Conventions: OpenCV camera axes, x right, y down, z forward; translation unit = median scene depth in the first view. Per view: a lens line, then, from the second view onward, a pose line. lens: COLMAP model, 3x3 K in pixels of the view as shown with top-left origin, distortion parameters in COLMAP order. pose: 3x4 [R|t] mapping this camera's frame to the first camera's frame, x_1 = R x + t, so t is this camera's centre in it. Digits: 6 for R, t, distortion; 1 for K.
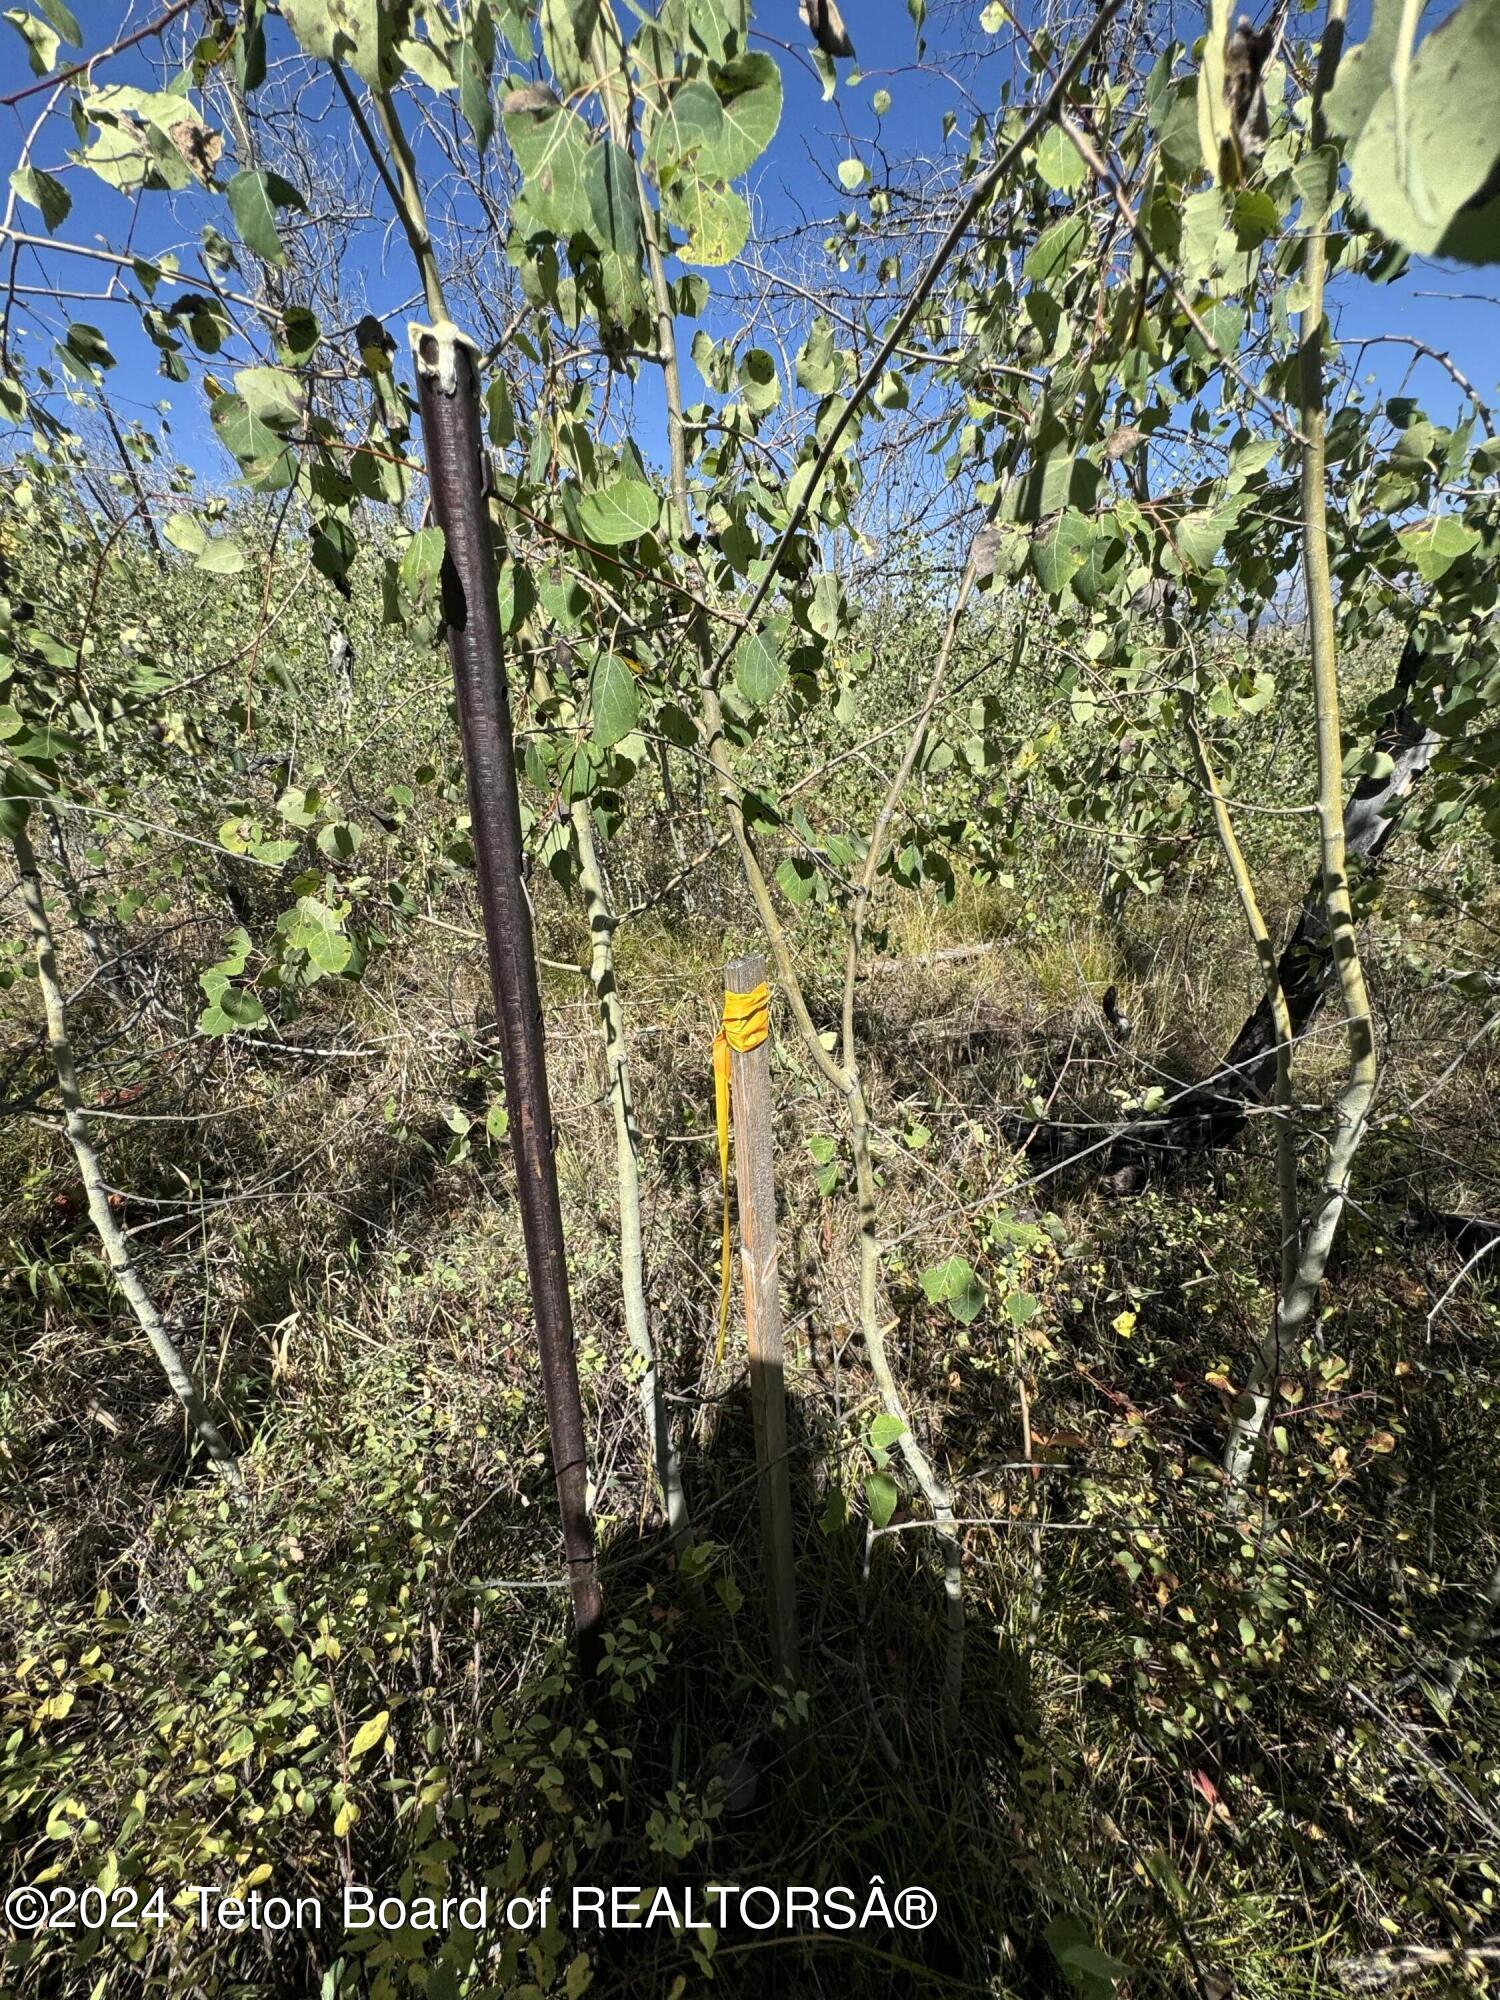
lens RADIAL K [[784.2, 0, 747.4], [0, 784.2, 1005.9], [0, 0, 1]] dist [-0.003290, -0.000341]
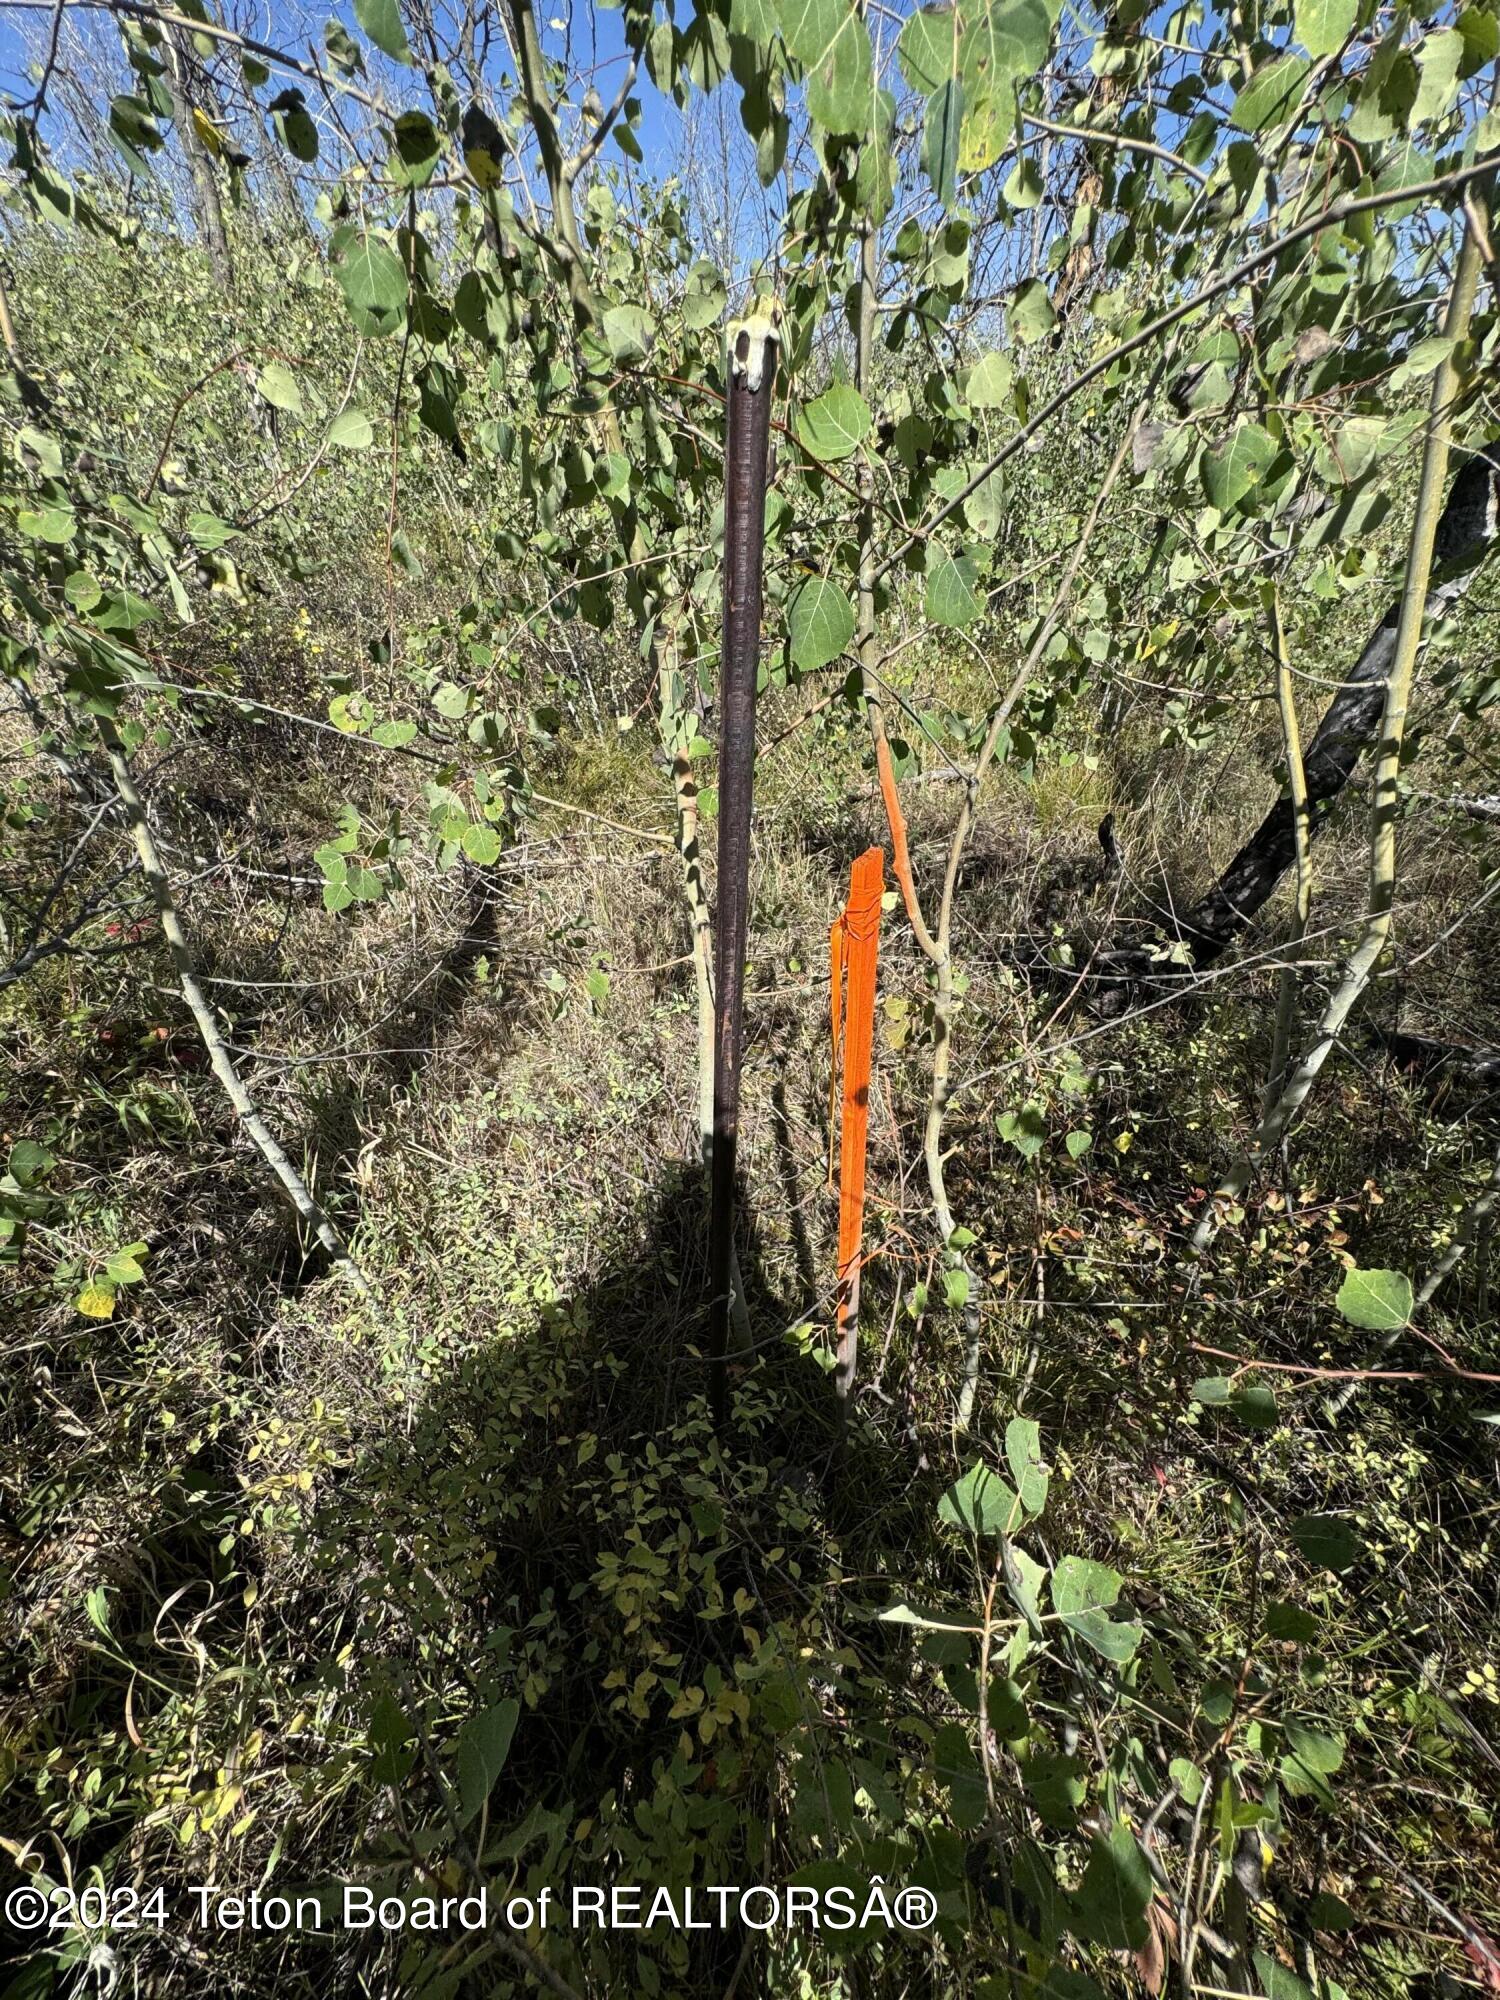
lens RADIAL K [[784.2, 0, 747.4], [0, 784.2, 1005.9], [0, 0, 1]] dist [-0.003290, -0.000341]
pose [[0.999171, -0.008510, 0.039815, -0.117870], [-0.001161, 0.971556, 0.236806, -0.059767], [-0.040698, -0.236656, 0.970741, -0.050731]]
